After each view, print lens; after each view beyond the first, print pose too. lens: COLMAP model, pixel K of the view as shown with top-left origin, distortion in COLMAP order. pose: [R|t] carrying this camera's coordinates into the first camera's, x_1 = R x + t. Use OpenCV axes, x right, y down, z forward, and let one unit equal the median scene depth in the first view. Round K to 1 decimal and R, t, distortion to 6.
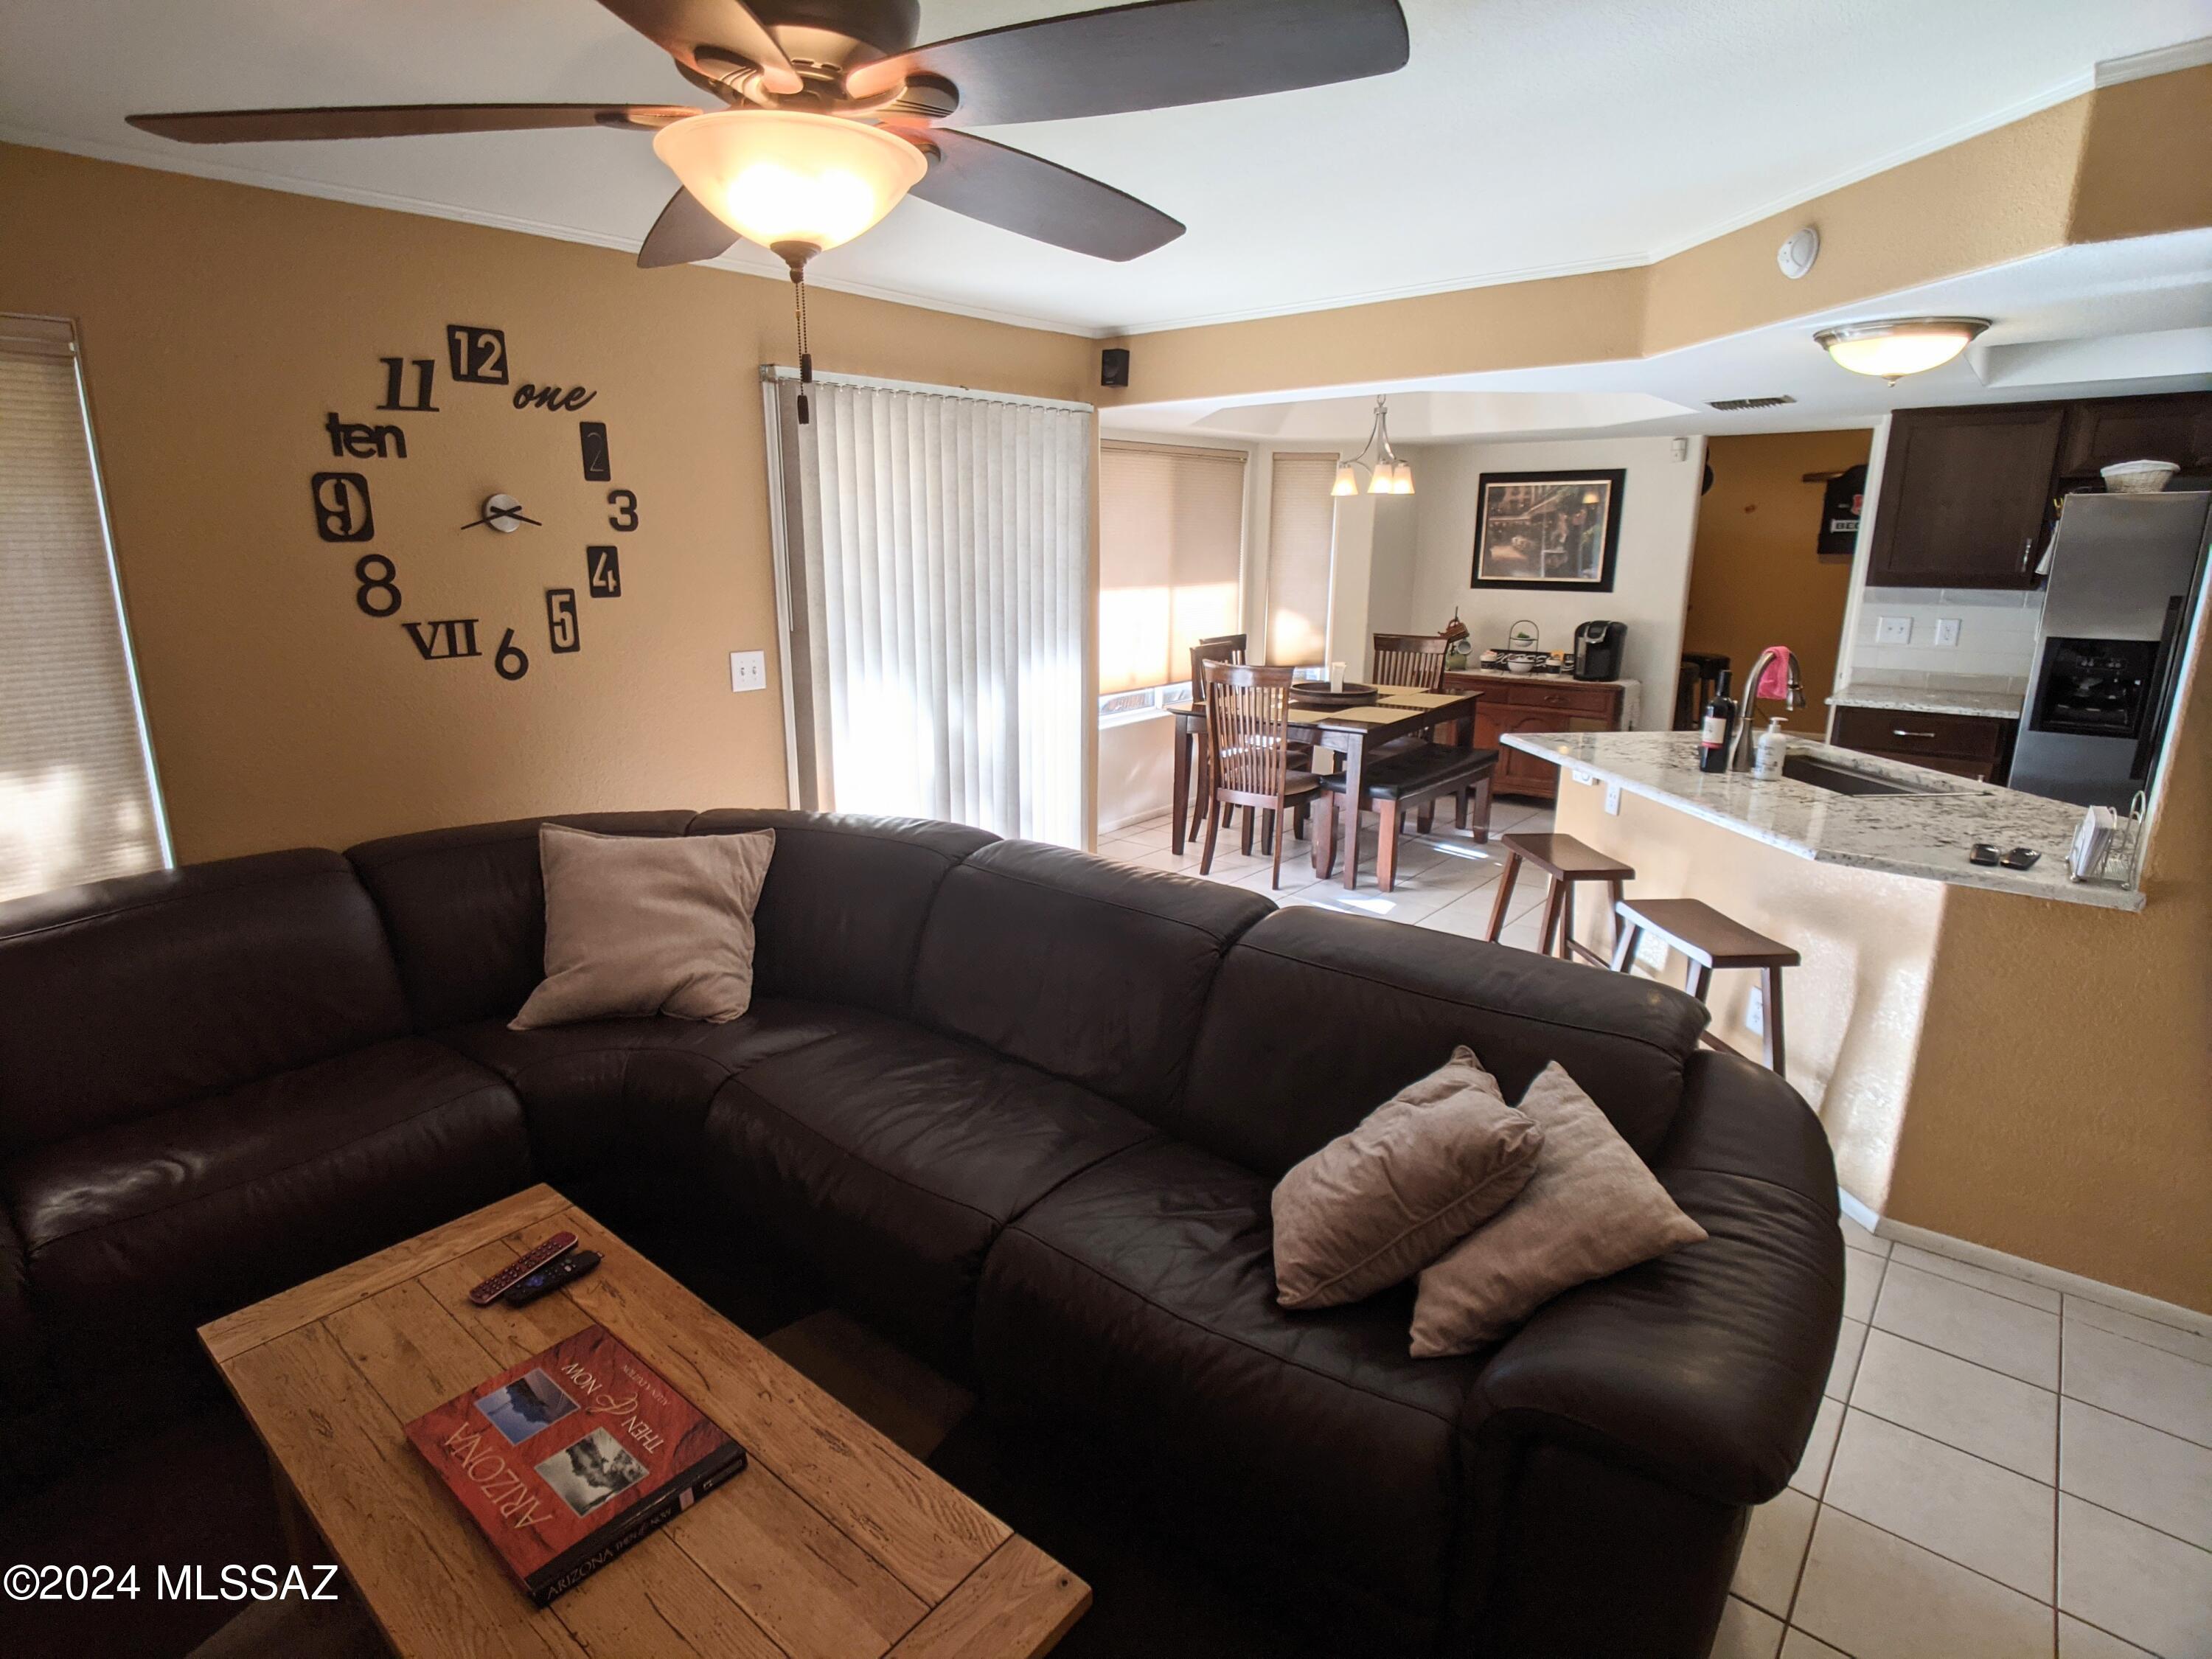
lens RADIAL K [[1146.8, 0, 1019.2], [0, 1146.8, 828.4], [0, 0, 1]] dist [-0.026834, 0.007417]
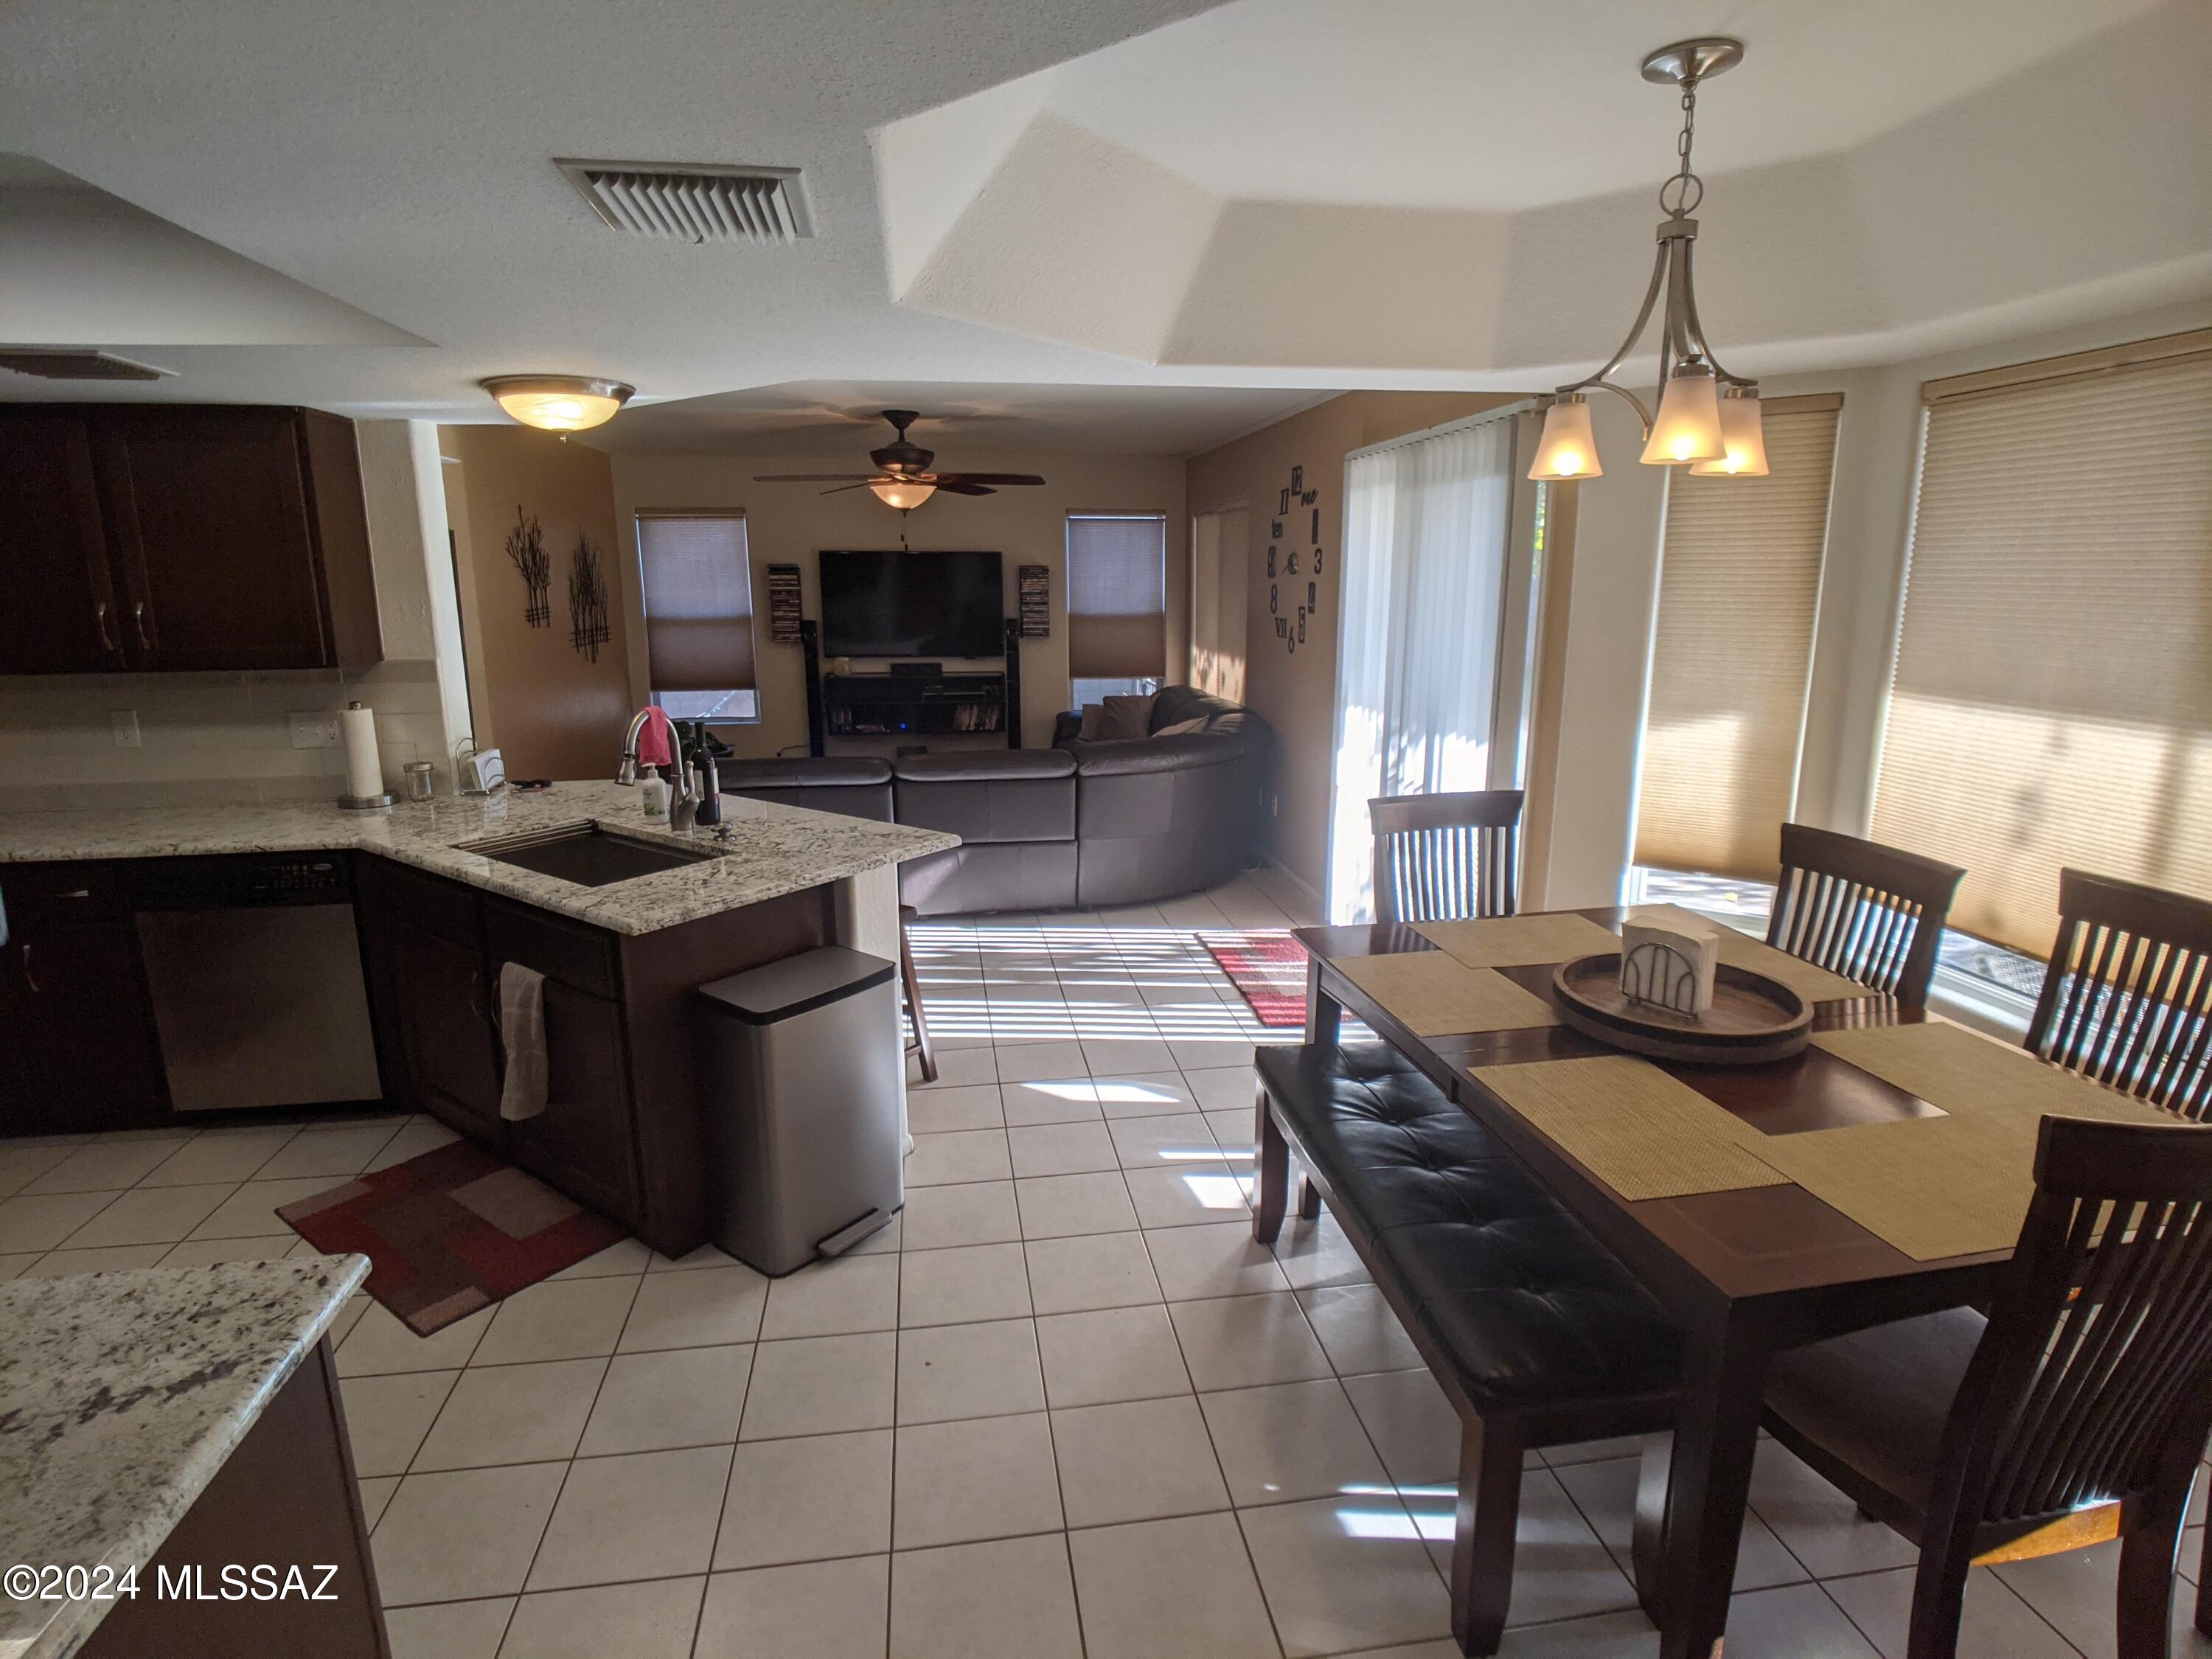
lens RADIAL K [[1146.8, 0, 1117.6], [0, 1146.8, 836.0], [0, 0, 1]] dist [-0.026834, 0.007417]
pose [[-0.616780, 0.182574, -0.765669, 1.229045], [-0.189718, 0.909571, 0.369714, -0.504832], [0.763930, 0.373293, -0.526368, 1.915737]]
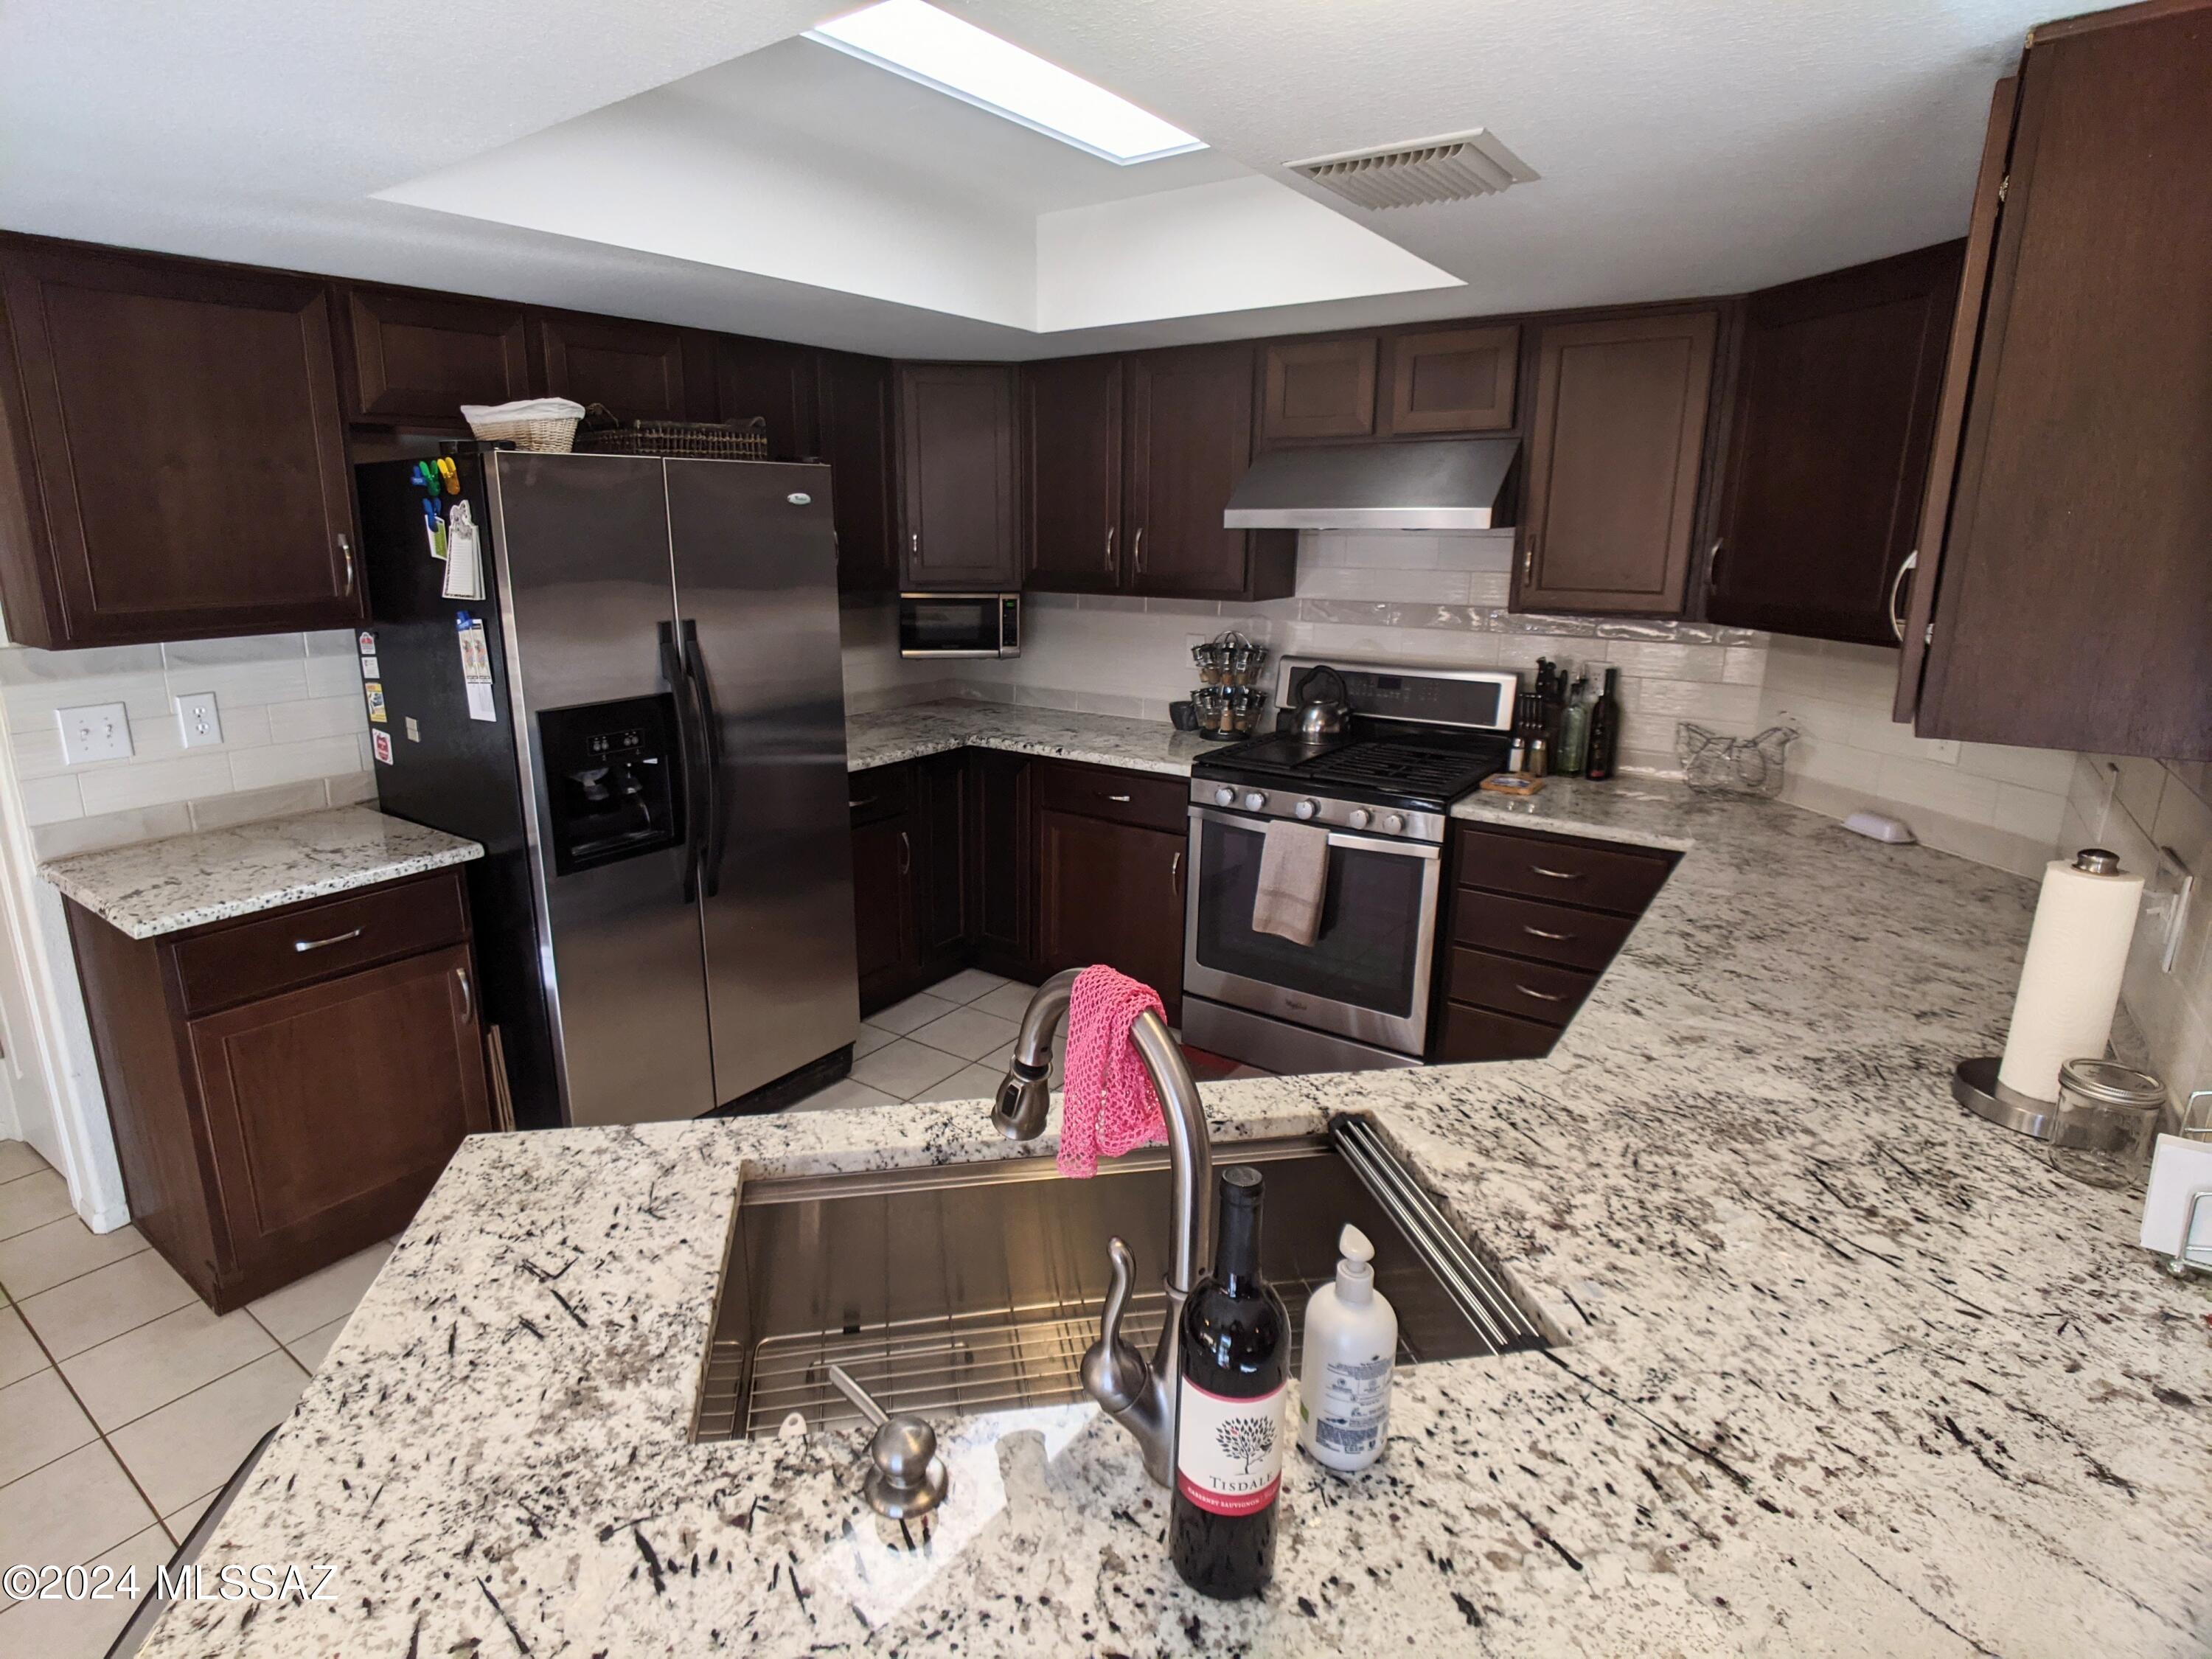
lens RADIAL K [[1146.8, 0, 1055.6], [0, 1146.8, 803.4], [0, 0, 1]] dist [-0.026834, 0.007417]
pose [[-0.115915, -0.232918, 0.965563, 0.451990], [0.242894, 0.935954, 0.254935, -0.279643], [-0.963102, 0.264081, -0.051916, 1.069270]]
